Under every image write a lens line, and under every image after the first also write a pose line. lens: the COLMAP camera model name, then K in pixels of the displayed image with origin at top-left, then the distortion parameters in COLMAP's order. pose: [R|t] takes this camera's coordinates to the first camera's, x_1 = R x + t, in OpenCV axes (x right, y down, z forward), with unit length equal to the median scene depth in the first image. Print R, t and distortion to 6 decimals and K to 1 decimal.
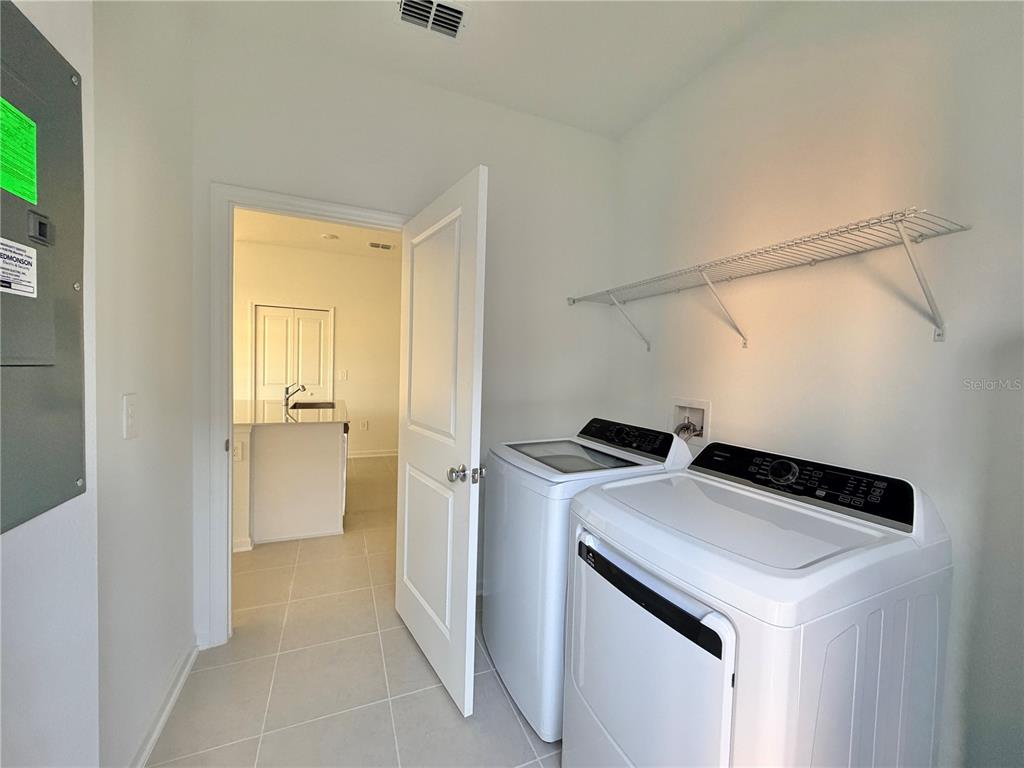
lens RADIAL K [[406.7, 0, 511.4], [0, 406.7, 385.3], [0, 0, 1]] dist [-0.005263, -0.000315]
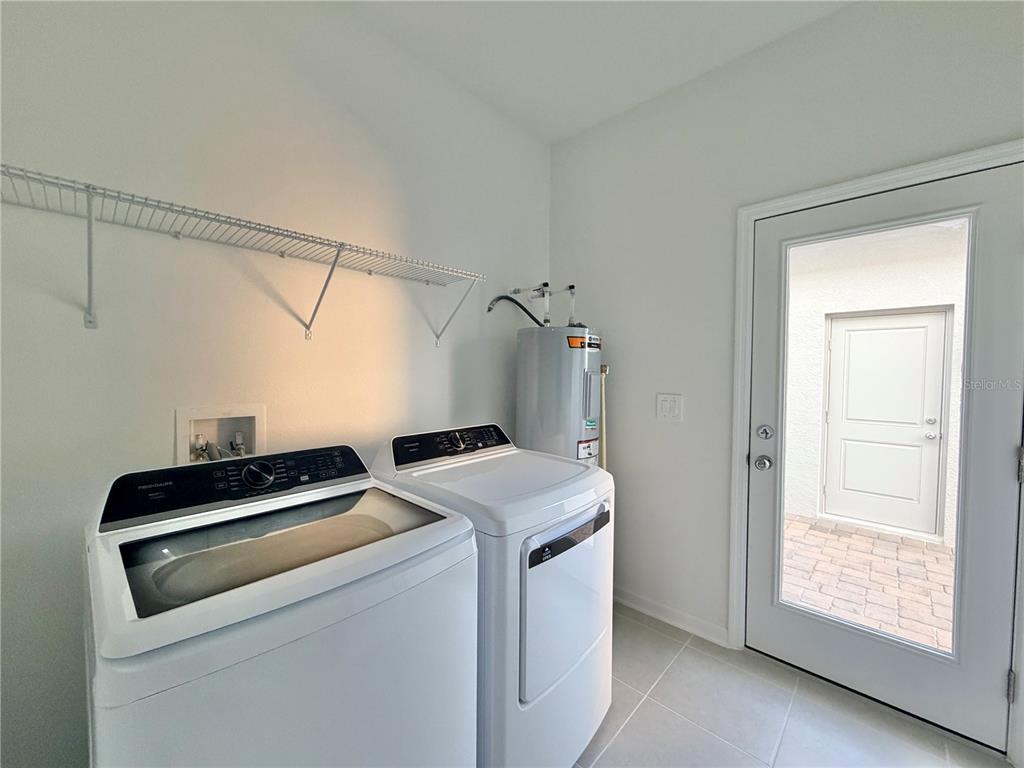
lens RADIAL K [[406.7, 0, 511.4], [0, 406.7, 385.3], [0, 0, 1]] dist [-0.005263, -0.000315]
pose [[-0.401334, -0.059258, 0.914013, -0.638836], [0.021933, 0.996997, 0.074269, -0.069493], [-0.915669, 0.049854, -0.398829, 1.379185]]
